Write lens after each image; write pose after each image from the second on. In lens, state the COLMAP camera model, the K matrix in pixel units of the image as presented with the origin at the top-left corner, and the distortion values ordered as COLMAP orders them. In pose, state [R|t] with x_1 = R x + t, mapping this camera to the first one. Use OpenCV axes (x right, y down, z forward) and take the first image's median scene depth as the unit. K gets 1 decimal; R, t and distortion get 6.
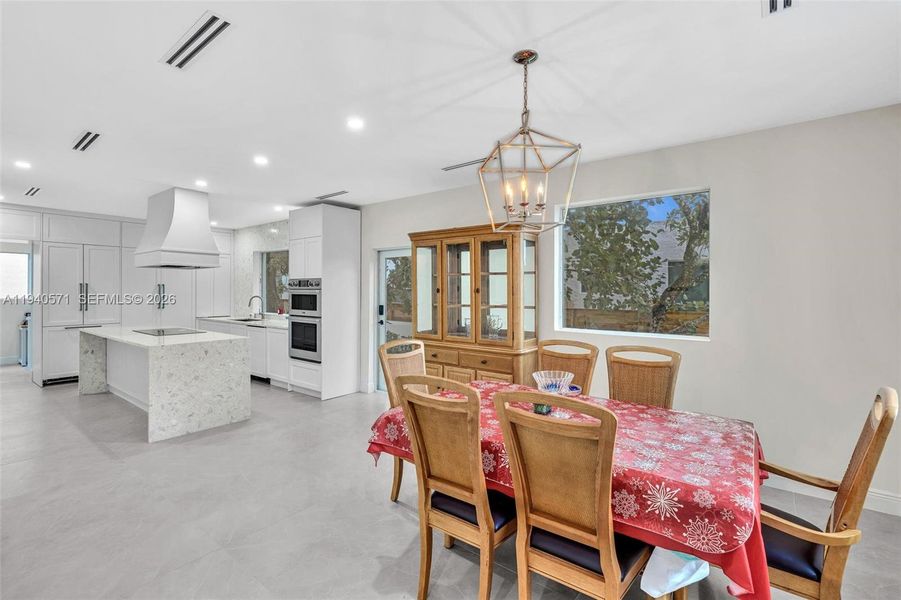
lens RADIAL K [[399.2, 0, 451.4], [0, 399.2, 293.1], [0, 0, 1]] dist [-0.001252, -0.000324]
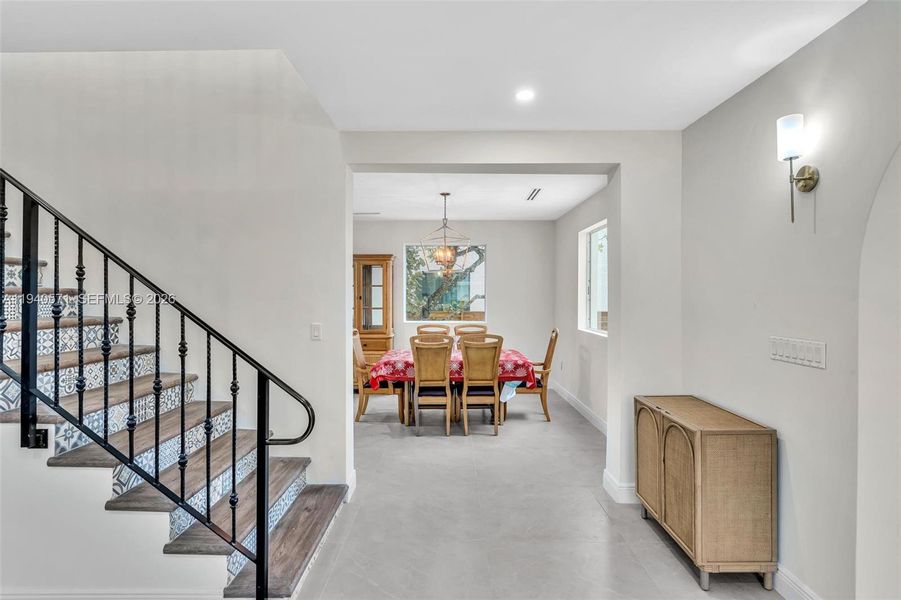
lens RADIAL K [[465.5, 0, 449.6], [0, 465.5, 297.9], [0, 0, 1]] dist [-0.002308, -0.000217]
pose [[0.788439, -0.002721, 0.615107, -1.065451], [0.000150, 0.999991, 0.004232, -0.015120], [-0.615113, -0.003244, 0.788433, -0.812124]]
